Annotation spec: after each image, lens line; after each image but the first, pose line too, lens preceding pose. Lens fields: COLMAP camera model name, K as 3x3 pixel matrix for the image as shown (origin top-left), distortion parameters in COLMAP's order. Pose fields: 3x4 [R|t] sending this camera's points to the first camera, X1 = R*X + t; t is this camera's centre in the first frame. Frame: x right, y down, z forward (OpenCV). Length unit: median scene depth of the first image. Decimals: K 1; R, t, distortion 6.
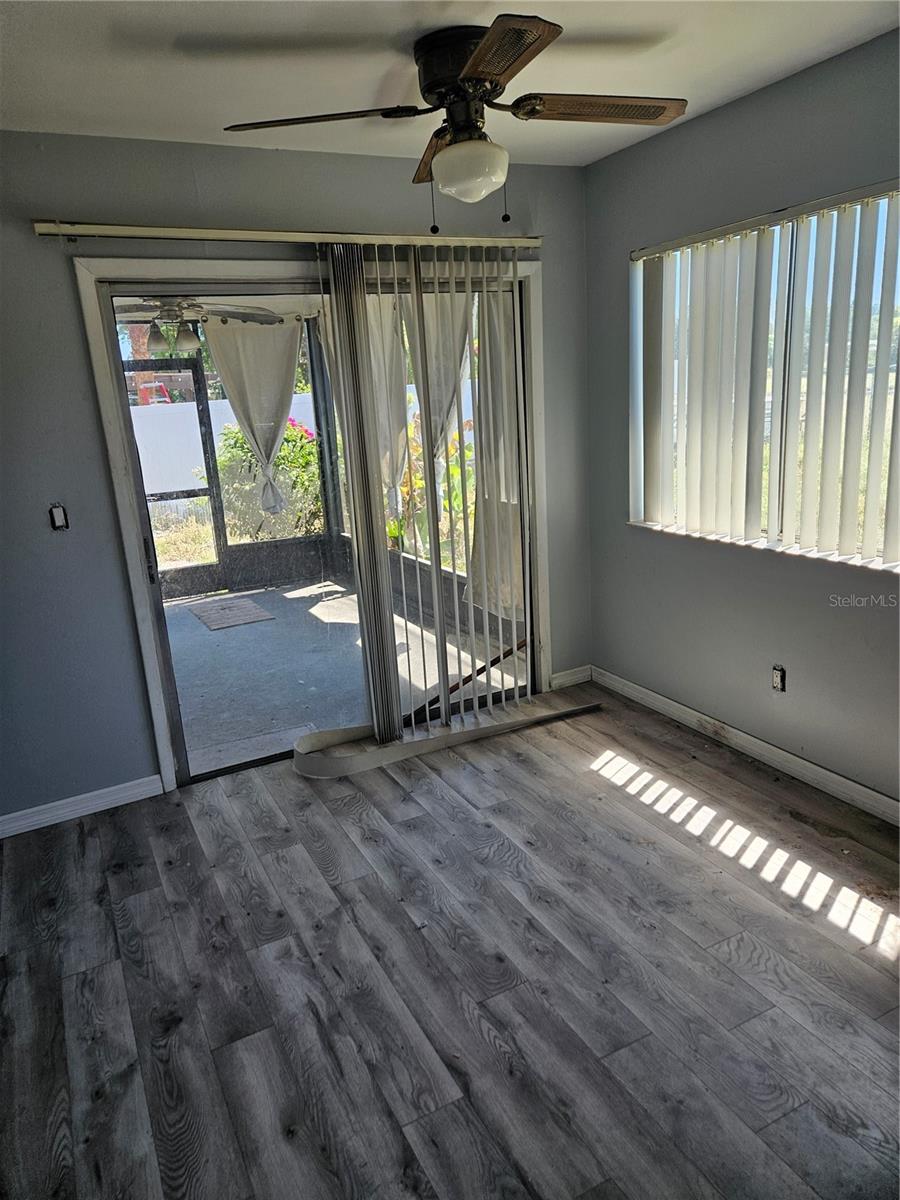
lens RADIAL K [[792.6, 0, 442.7], [0, 792.6, 602.9], [0, 0, 1]] dist [0.046250, -0.039469]
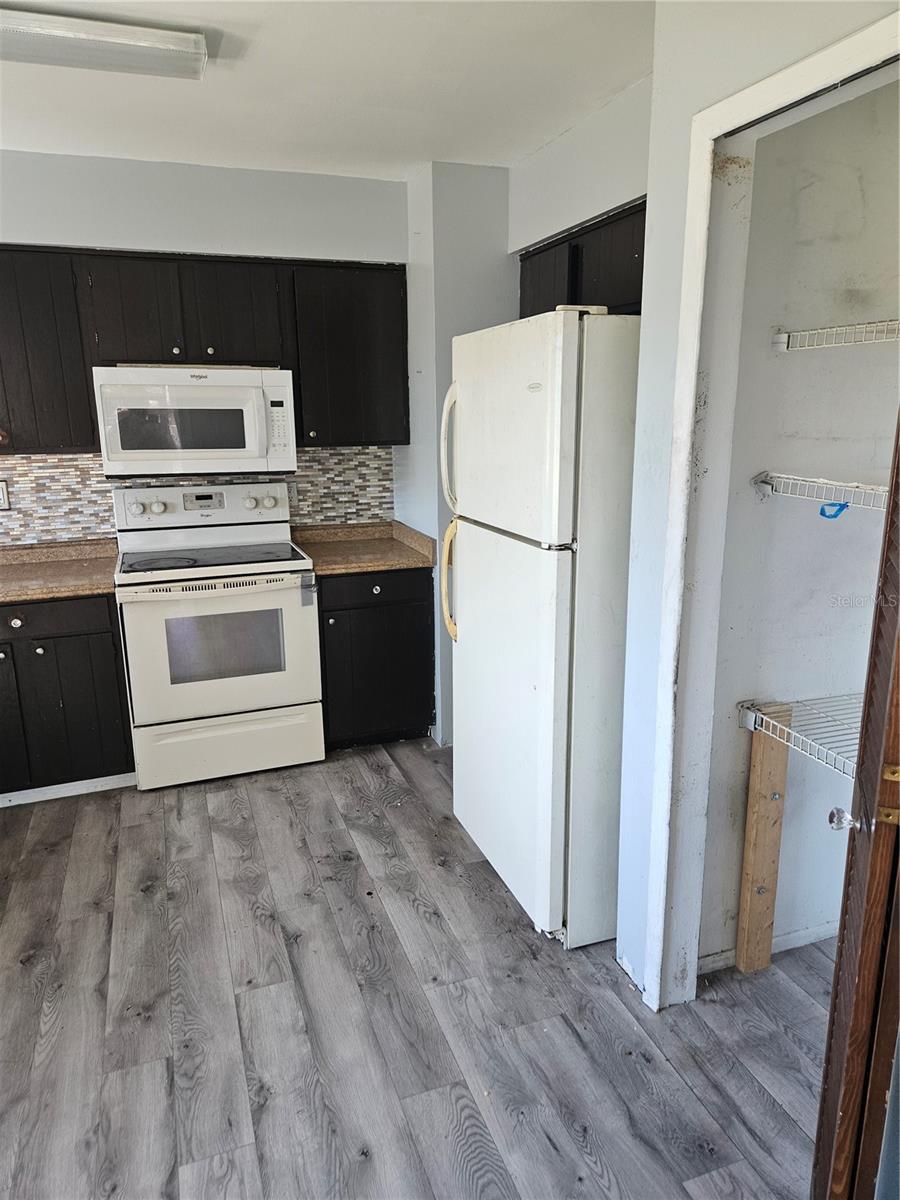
lens RADIAL K [[792.6, 0, 449.6], [0, 792.6, 603.0], [0, 0, 1]] dist [0.046250, -0.039469]
pose [[-0.989831, 0.042255, 0.135831, -0.380721], [0.103181, 0.870585, 0.481077, -0.319008], [-0.097924, 0.490200, -0.866092, 1.269340]]
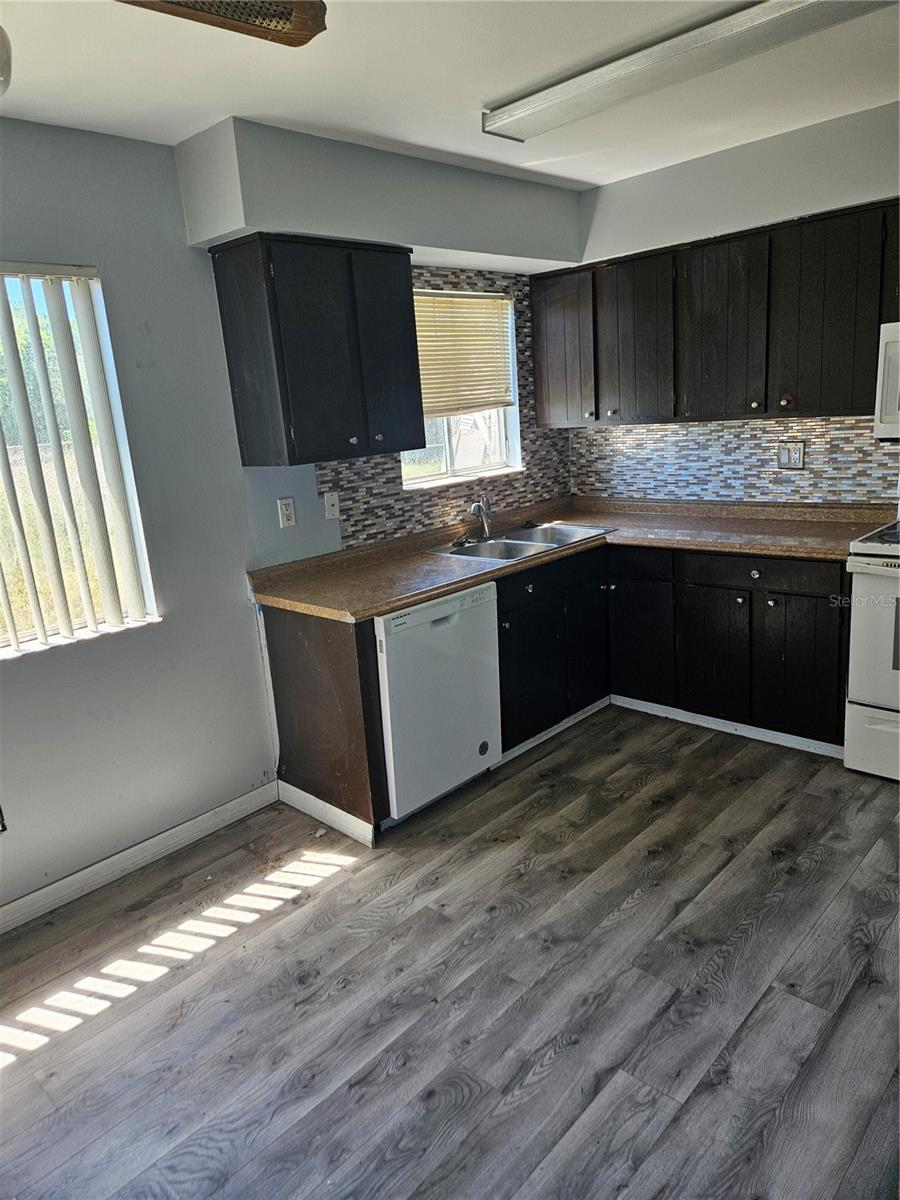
lens RADIAL K [[792.6, 0, 443.3], [0, 792.6, 588.7], [0, 0, 1]] dist [0.046250, -0.039469]
pose [[-0.319979, -0.133777, 0.937932, -0.691141], [0.342595, 0.906652, 0.246193, -0.246398], [-0.883313, 0.400108, -0.244278, 1.055152]]
